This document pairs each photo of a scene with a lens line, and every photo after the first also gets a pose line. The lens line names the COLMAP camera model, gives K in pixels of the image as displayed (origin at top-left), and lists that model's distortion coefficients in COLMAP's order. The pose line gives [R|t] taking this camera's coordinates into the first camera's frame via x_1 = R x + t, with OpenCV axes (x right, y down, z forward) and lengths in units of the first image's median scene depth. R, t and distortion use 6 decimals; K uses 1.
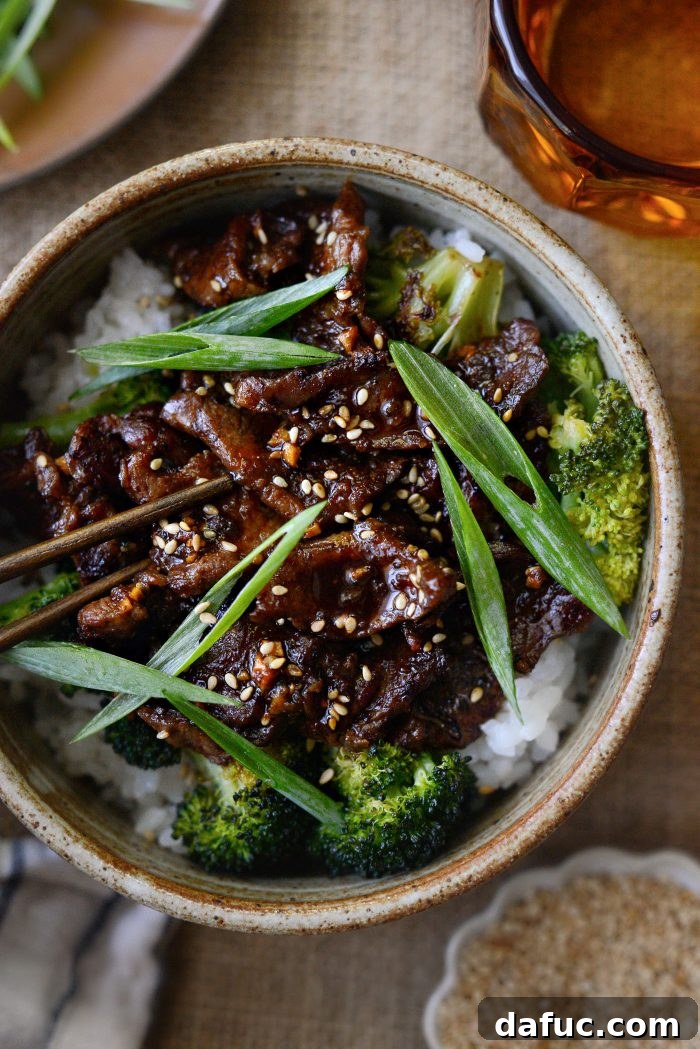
lens RADIAL K [[1860.3, 0, 348.9], [0, 1860.3, 549.3], [0, 0, 1]] dist [-0.065867, -0.016979]
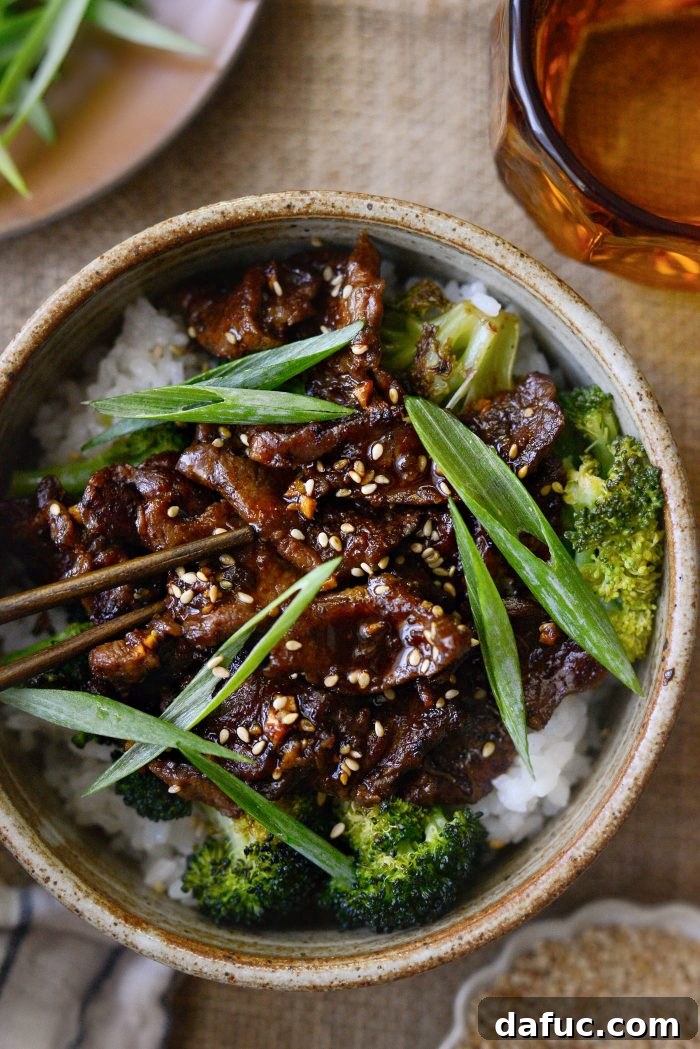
lens RADIAL K [[1860.3, 0, 348.9], [0, 1860.3, 549.3], [0, 0, 1]] dist [-0.065867, -0.016979]
pose [[0.999960, 0.008011, 0.004036, -0.011390], [-0.008019, 0.999966, 0.002001, -0.031365], [-0.004020, -0.002034, 0.999990, 0.003041]]
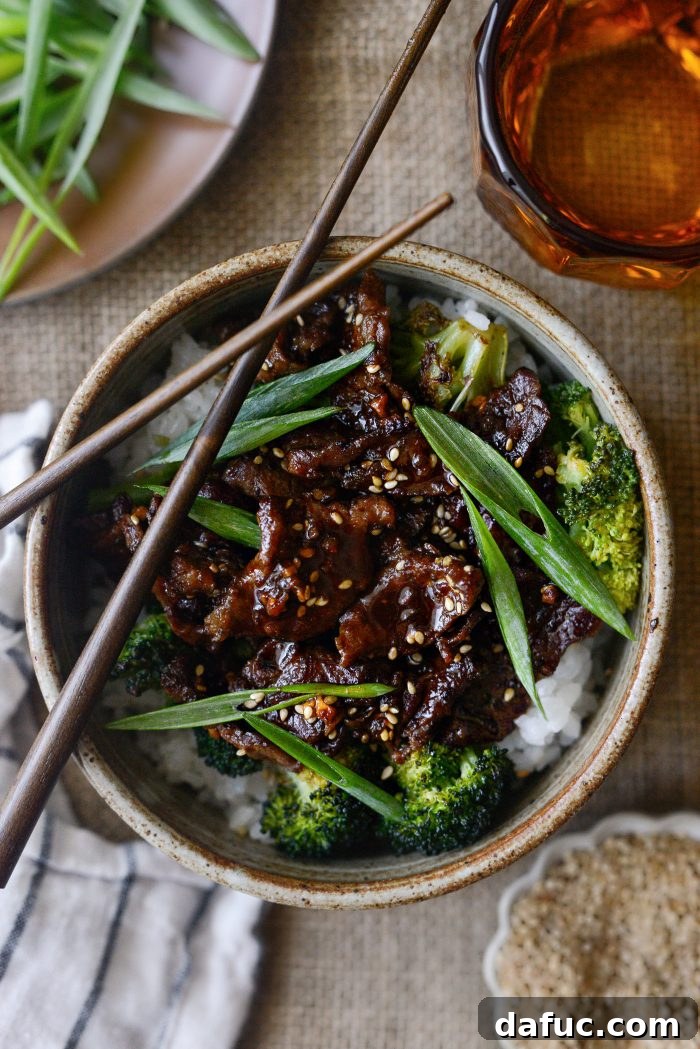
lens RADIAL K [[1860.3, 0, 348.9], [0, 1860.3, 549.3], [0, 0, 1]] dist [-0.065867, -0.016979]
pose [[0.997038, -0.070791, -0.030051, 0.009605], [0.072248, 0.996105, 0.050538, -0.082993], [0.026356, -0.052559, 0.998270, -0.180143]]
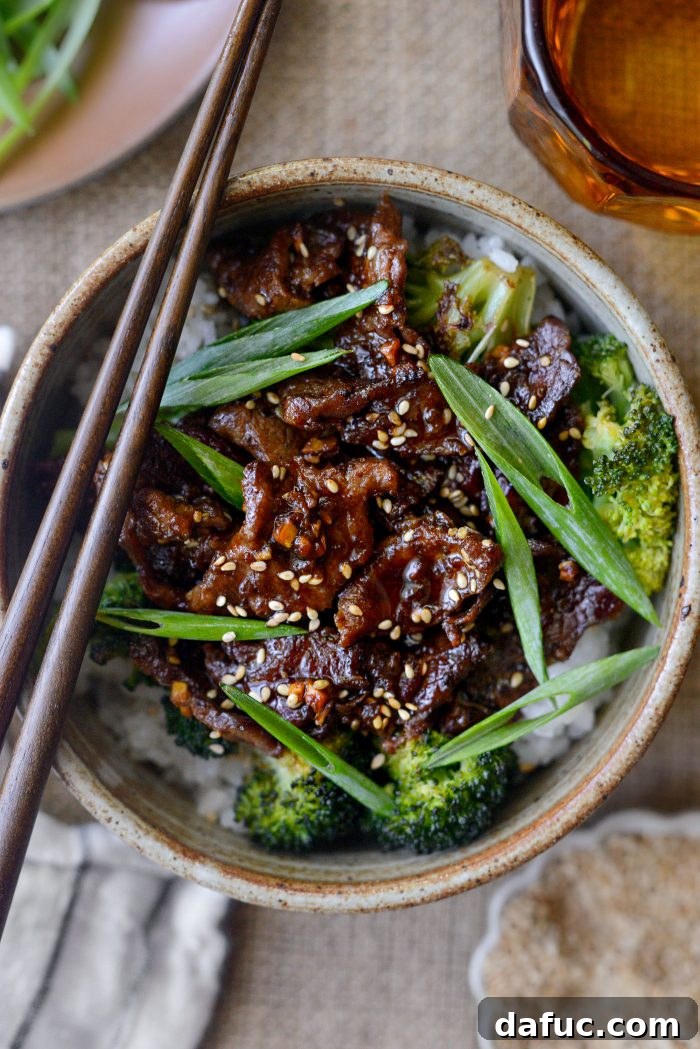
lens RADIAL K [[1860.3, 0, 348.9], [0, 1860.3, 549.3], [0, 0, 1]] dist [-0.065867, -0.016979]
pose [[0.999675, -0.025468, 0.000823, -0.026639], [0.025280, 0.995326, 0.093203, -0.099893], [-0.003193, -0.093152, 0.995647, -0.049476]]
